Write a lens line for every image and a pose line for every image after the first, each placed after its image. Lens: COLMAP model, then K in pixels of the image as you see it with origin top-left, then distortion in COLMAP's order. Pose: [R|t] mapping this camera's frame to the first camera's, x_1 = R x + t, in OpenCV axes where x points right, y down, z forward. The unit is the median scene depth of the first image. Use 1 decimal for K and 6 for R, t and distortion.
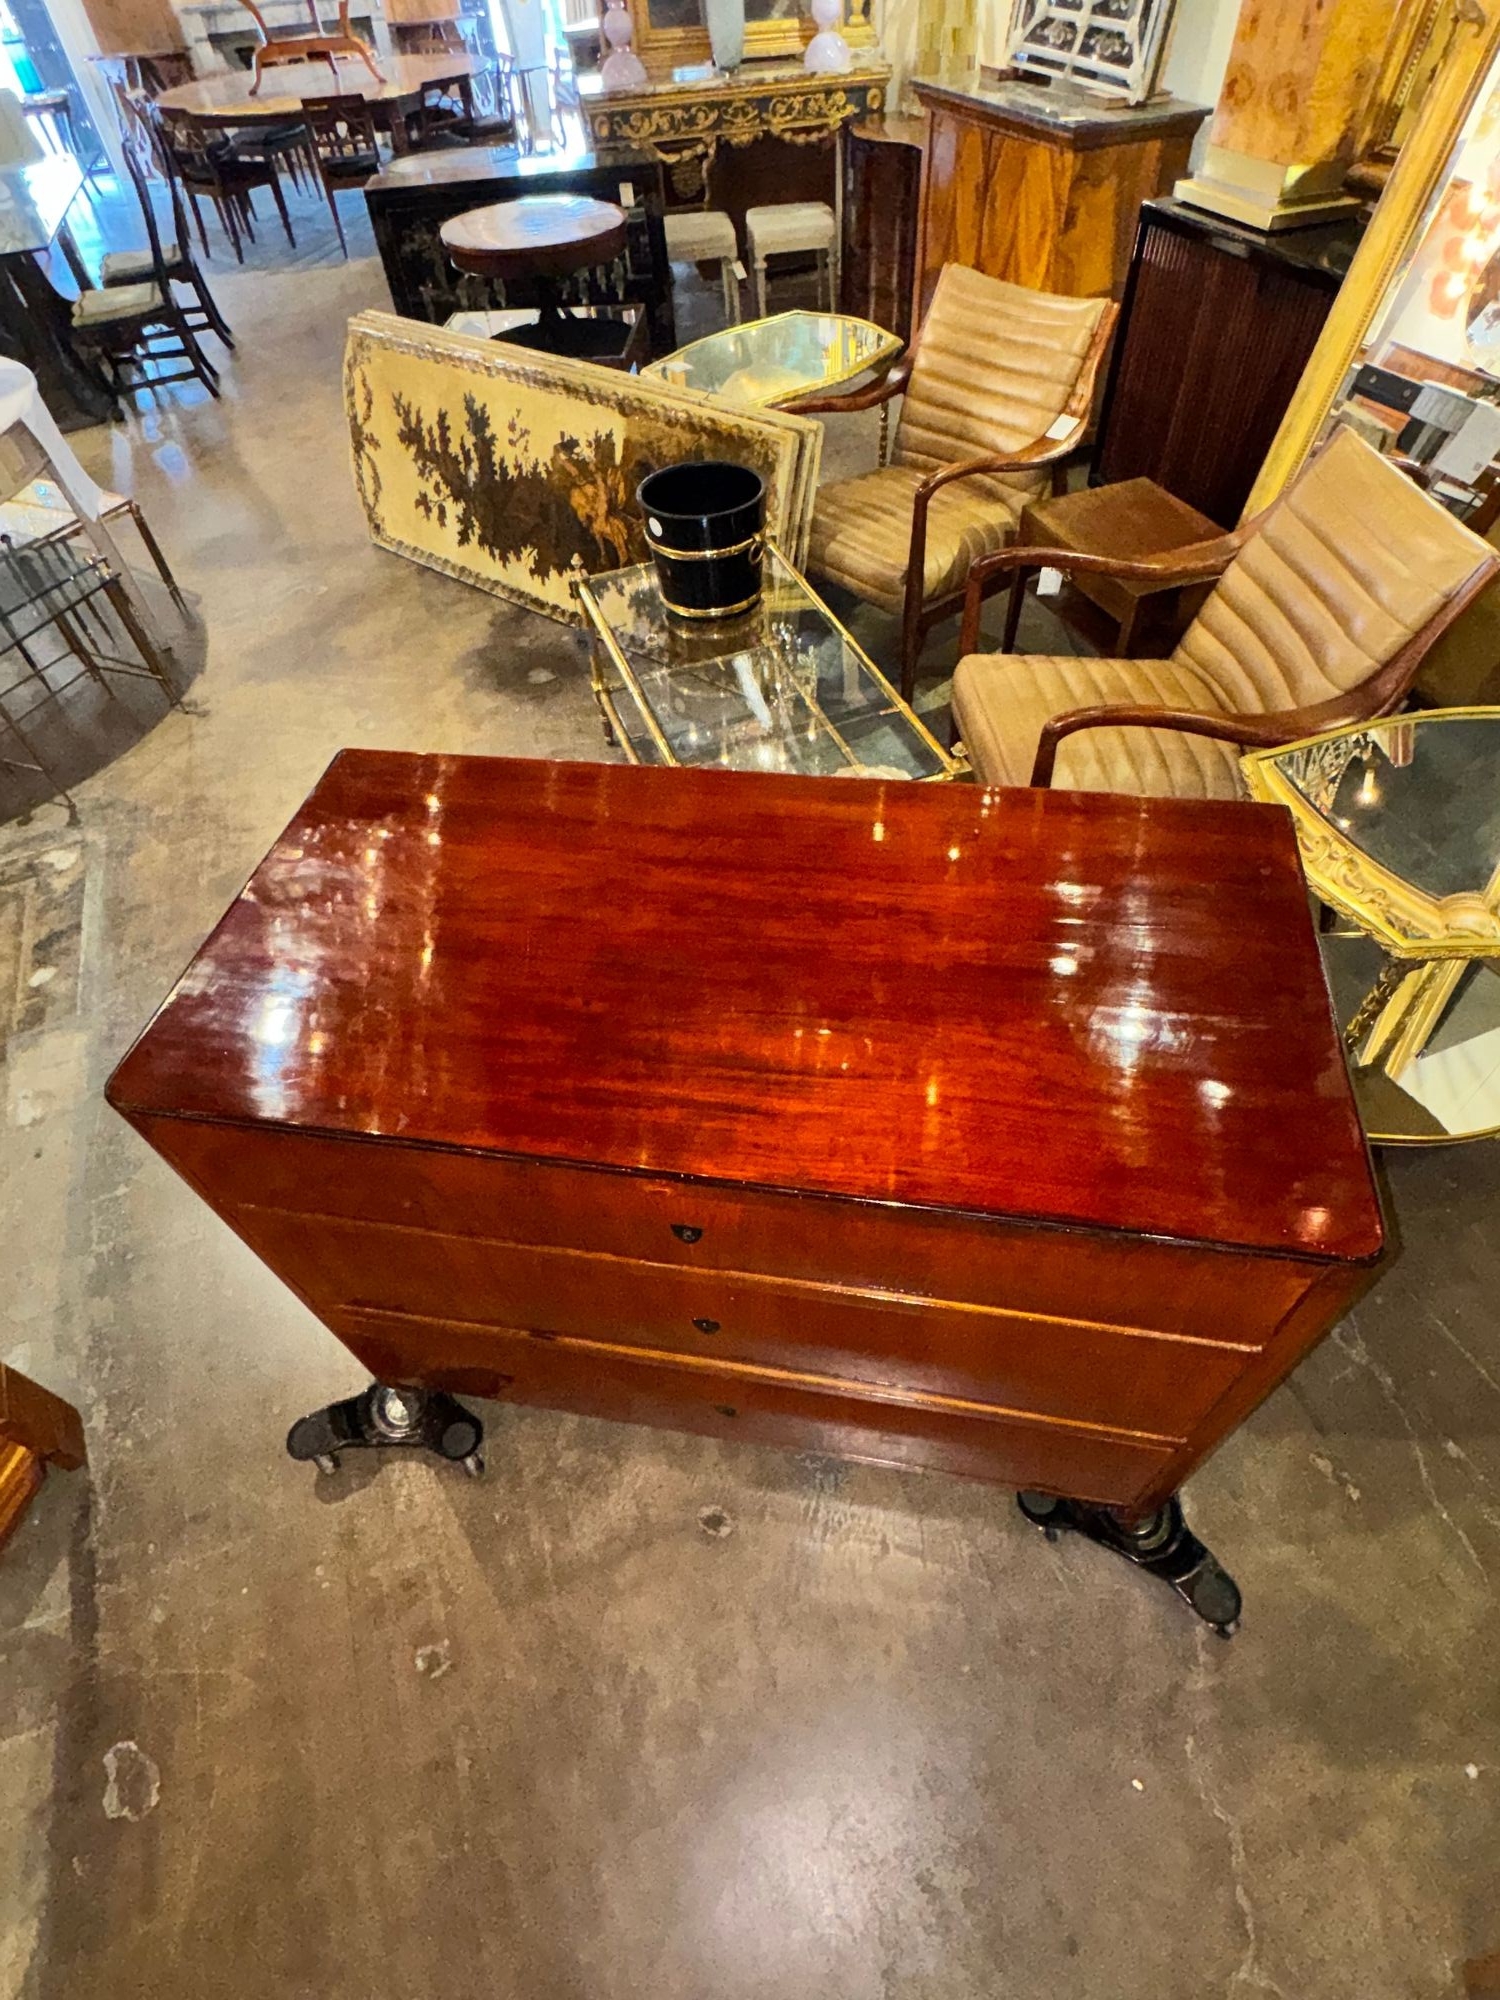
lens RADIAL K [[1023.0, 0, 750.0], [0, 1023.0, 1000.0], [0, 0, 1]] dist [0.000661, -0.001629]
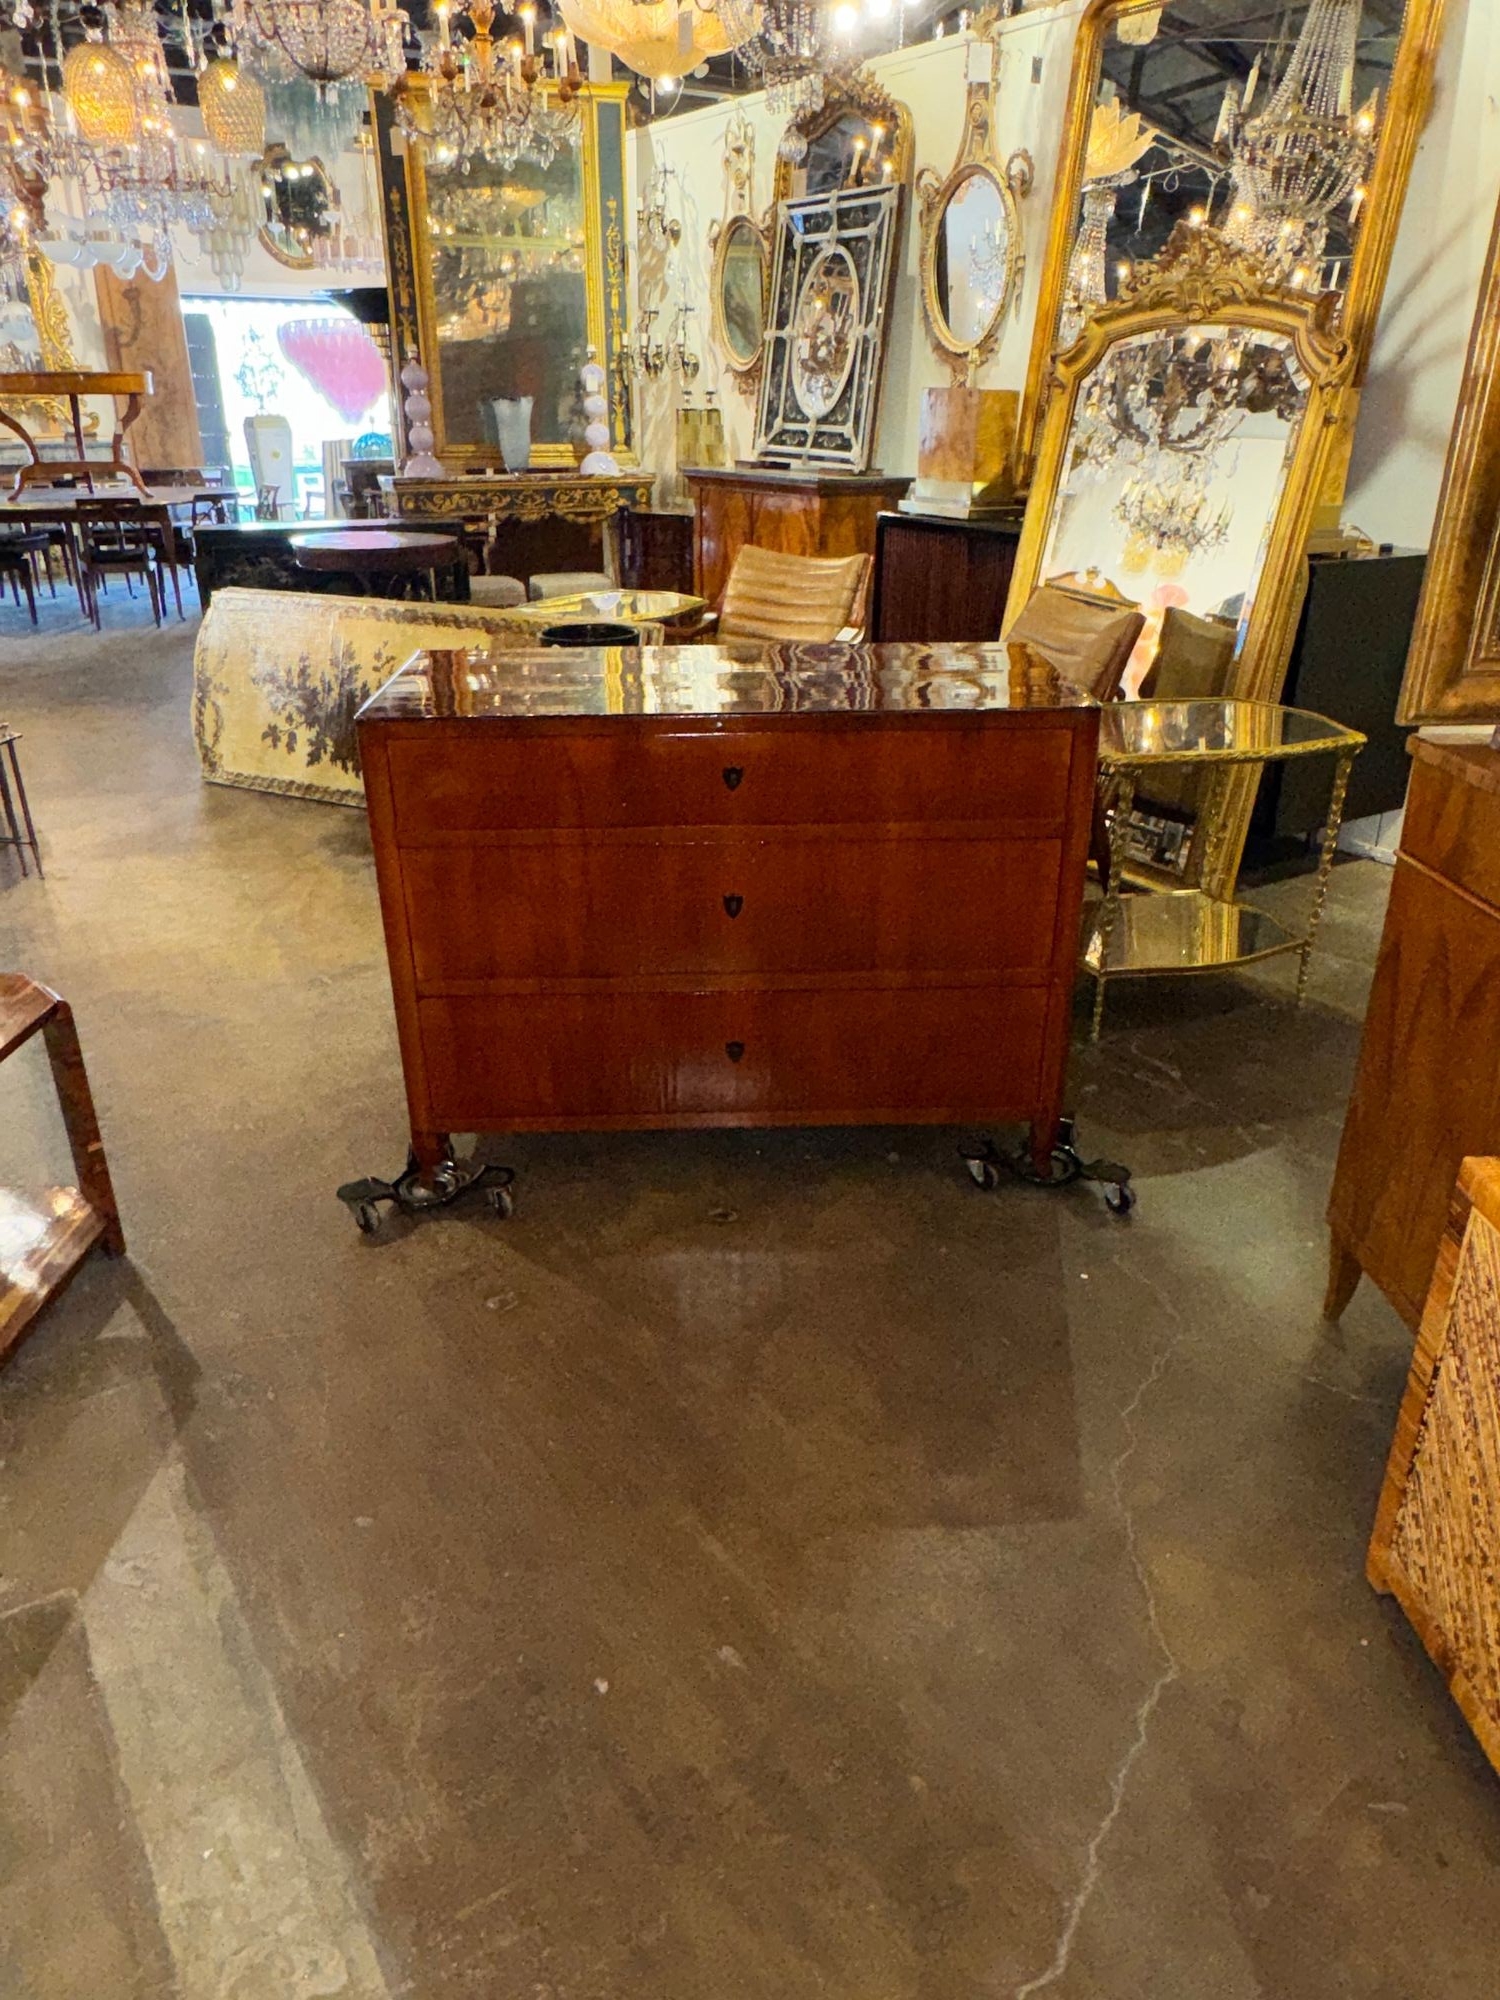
lens RADIAL K [[1390.6, 0, 750.0], [0, 1390.6, 1000.0], [0, 0, 1]] dist [0.000566, 0.000572]
pose [[0.976641, -0.033704, 0.212216, -0.151288], [0.122615, 0.898457, -0.421593, 0.435178], [-0.176458, 0.437766, 0.881603, -0.241746]]
